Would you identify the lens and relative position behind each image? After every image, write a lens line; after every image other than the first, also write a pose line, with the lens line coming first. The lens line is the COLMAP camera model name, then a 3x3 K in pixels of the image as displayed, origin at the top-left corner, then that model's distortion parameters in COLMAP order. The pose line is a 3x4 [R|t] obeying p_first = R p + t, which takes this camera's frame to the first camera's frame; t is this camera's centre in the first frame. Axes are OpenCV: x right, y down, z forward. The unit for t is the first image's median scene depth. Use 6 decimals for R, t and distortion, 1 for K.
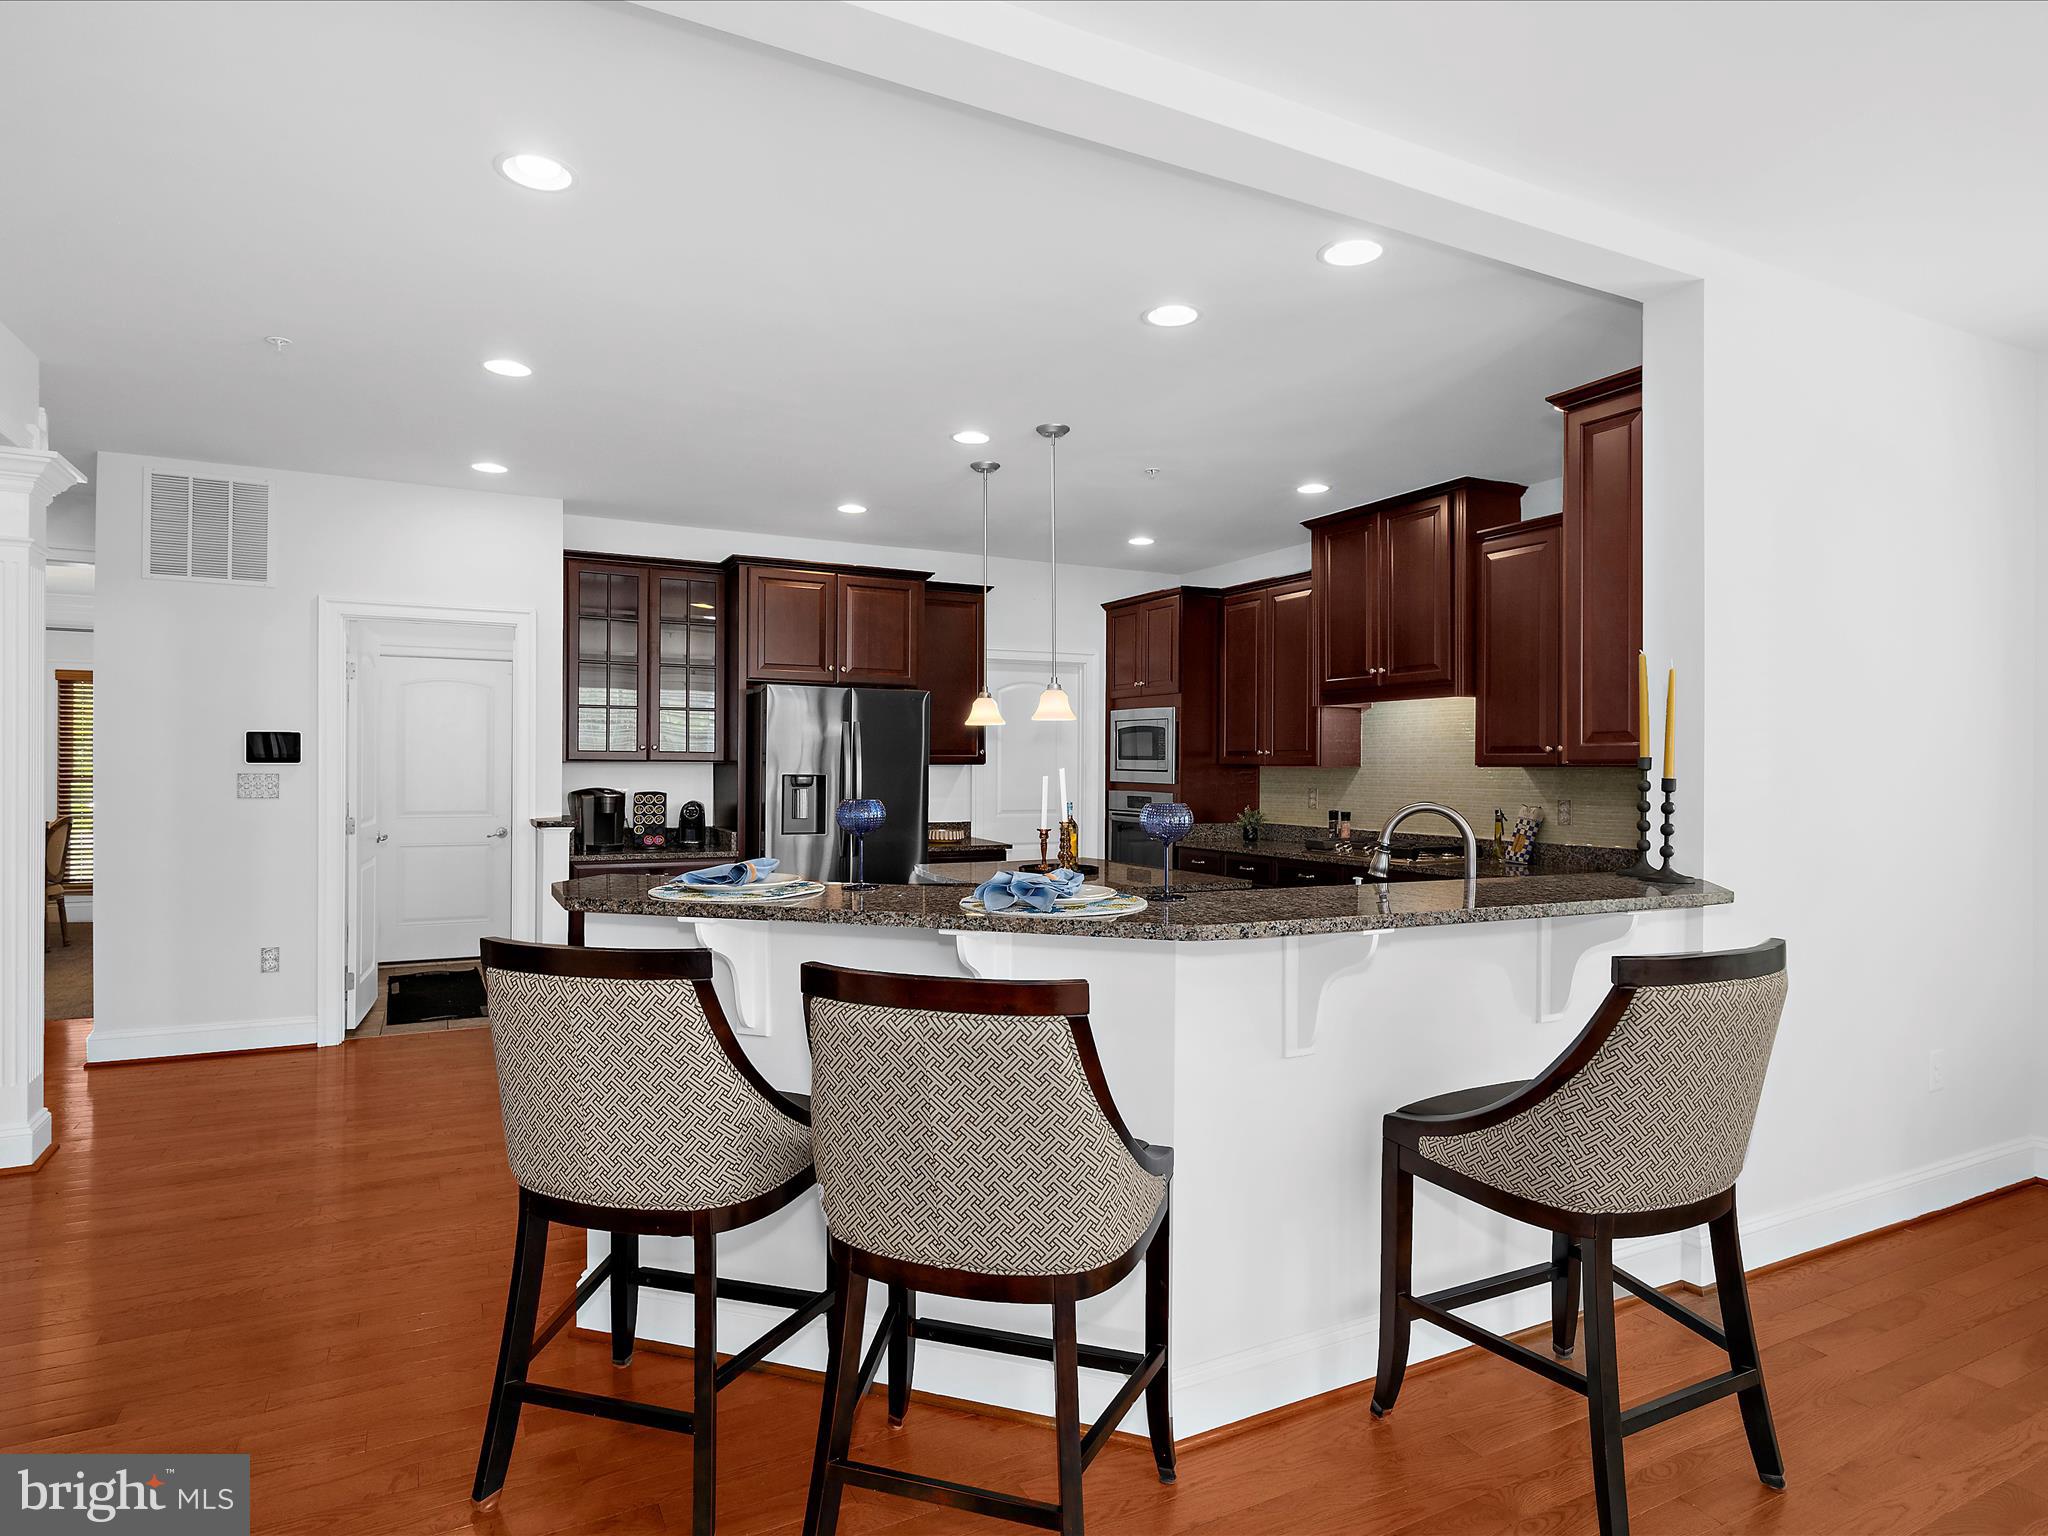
lens RADIAL K [[1124.2, 0, 1000.2], [0, 1124.2, 764.9], [0, 0, 1]] dist [-0.000455, -0.000076]
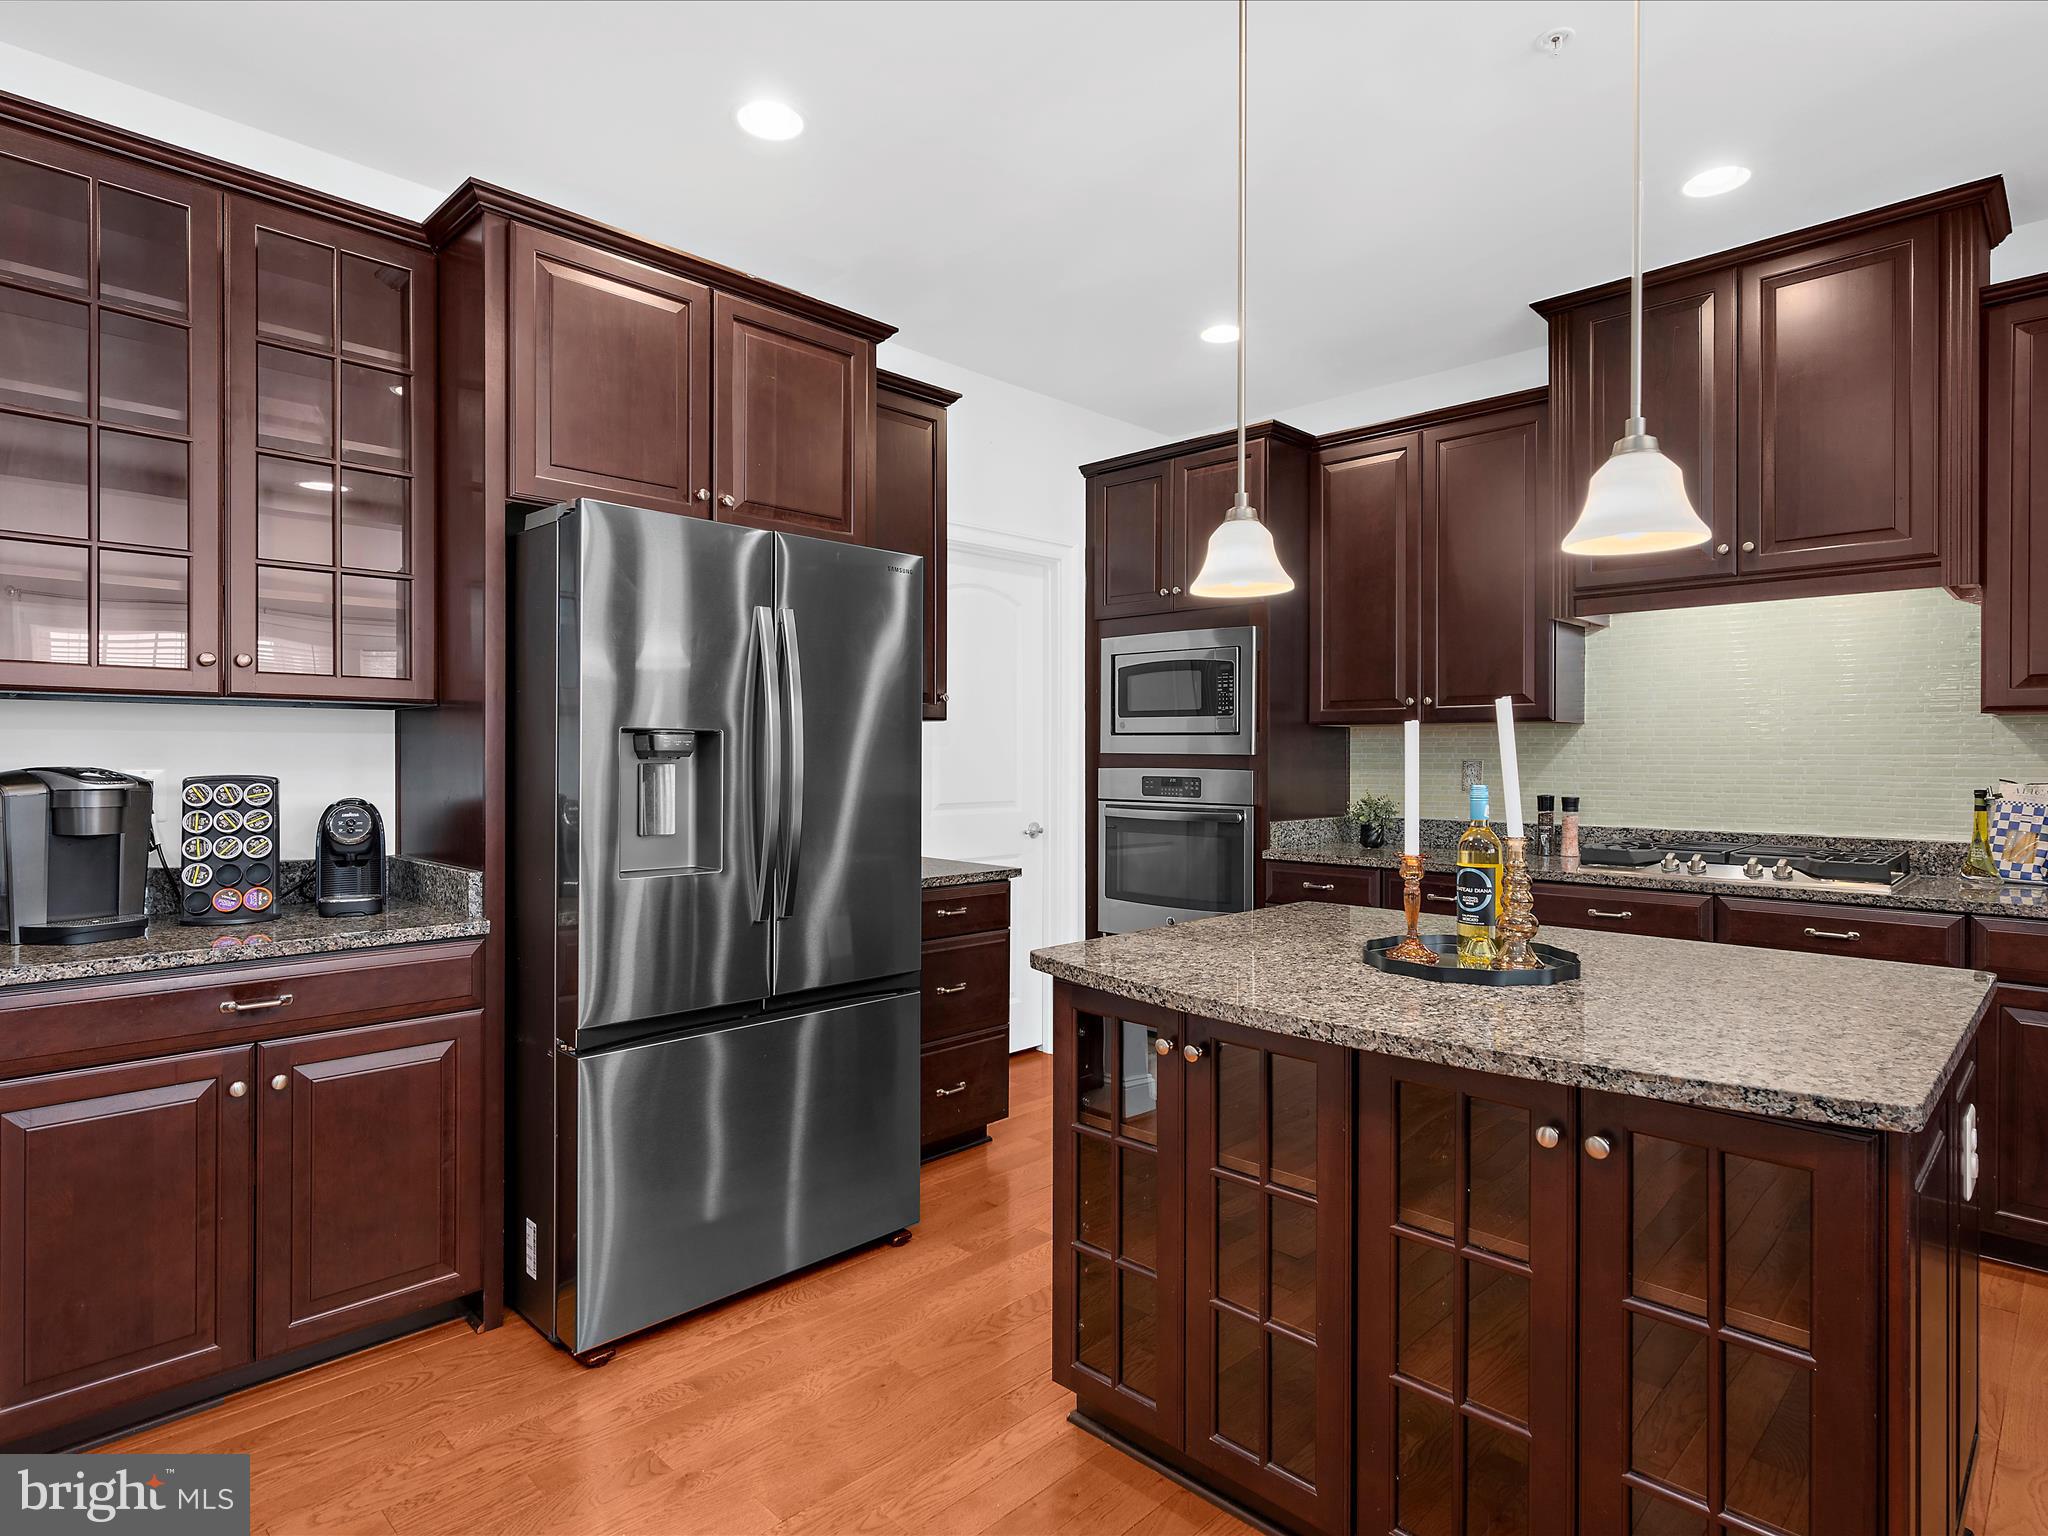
lens RADIAL K [[1103.8, 0, 1007.4], [0, 1103.8, 758.4], [0, 0, 1]] dist [-0.000190, 0.000449]
pose [[0.947186, -0.005785, 0.320634, -0.176827], [0.004153, 0.999975, 0.005773, 0.016754], [-0.320659, -0.004137, 0.947186, 0.544730]]
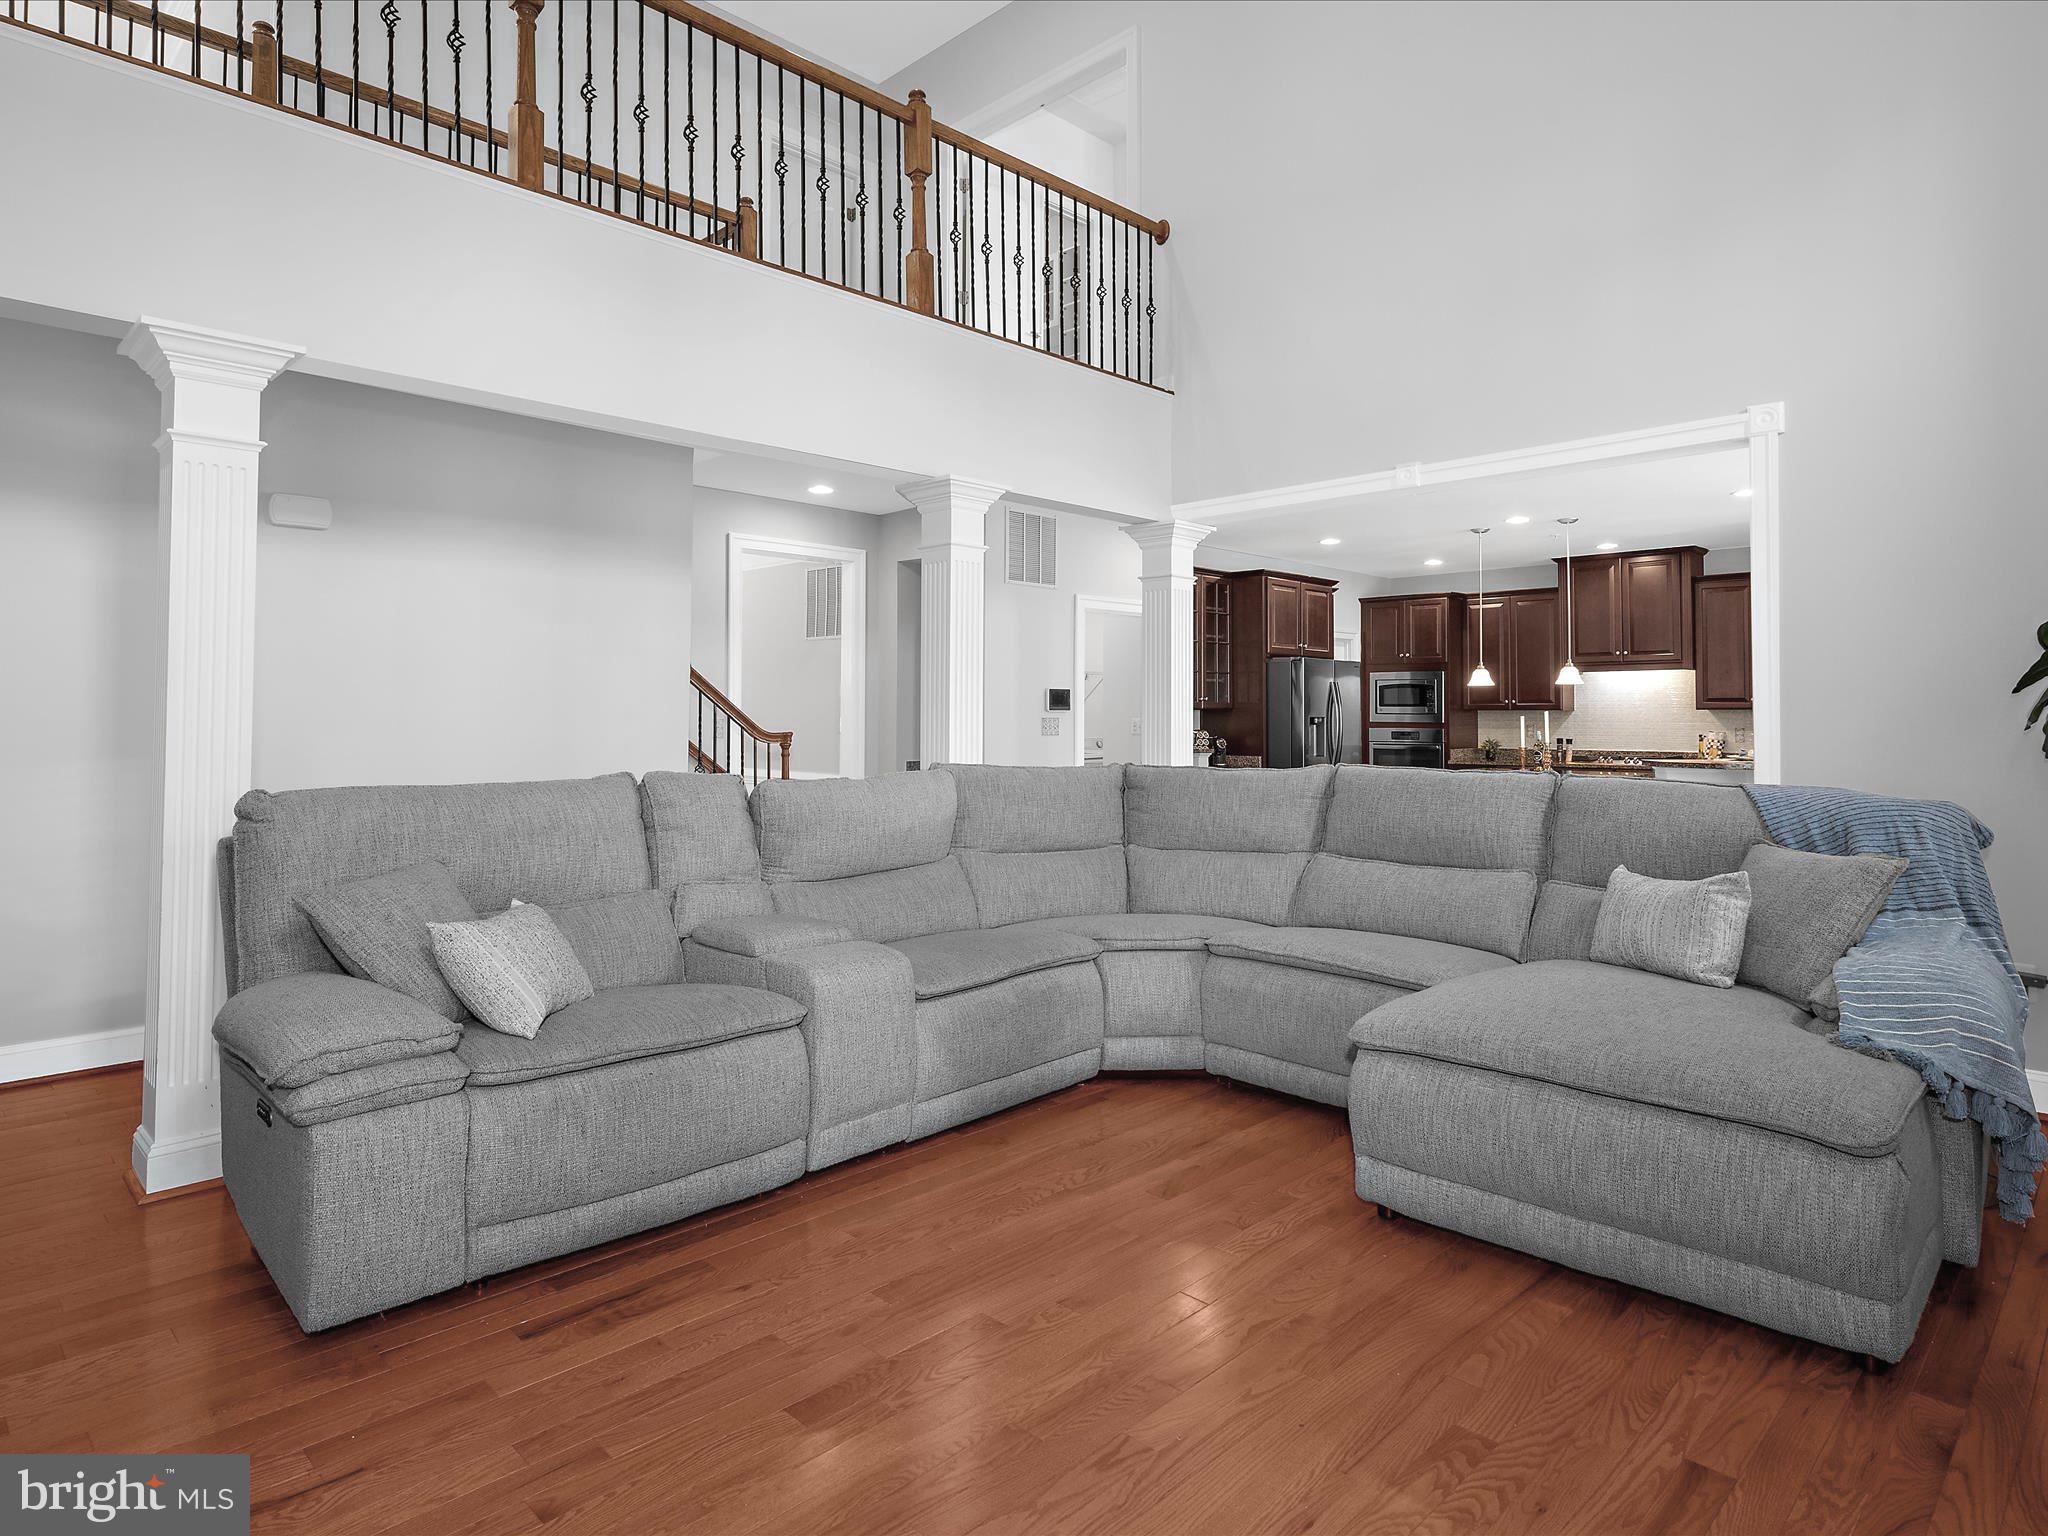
lens RADIAL K [[1140.9, 0, 976.1], [0, 1140.9, 704.6], [0, 0, 1]] dist [0.001101, 0.000298]
pose [[0.956340, -0.001817, 0.292251, -1.008433], [0.003976, 0.999969, -0.006793, 0.000564], [-0.292230, 0.007659, 0.956318, -0.325050]]
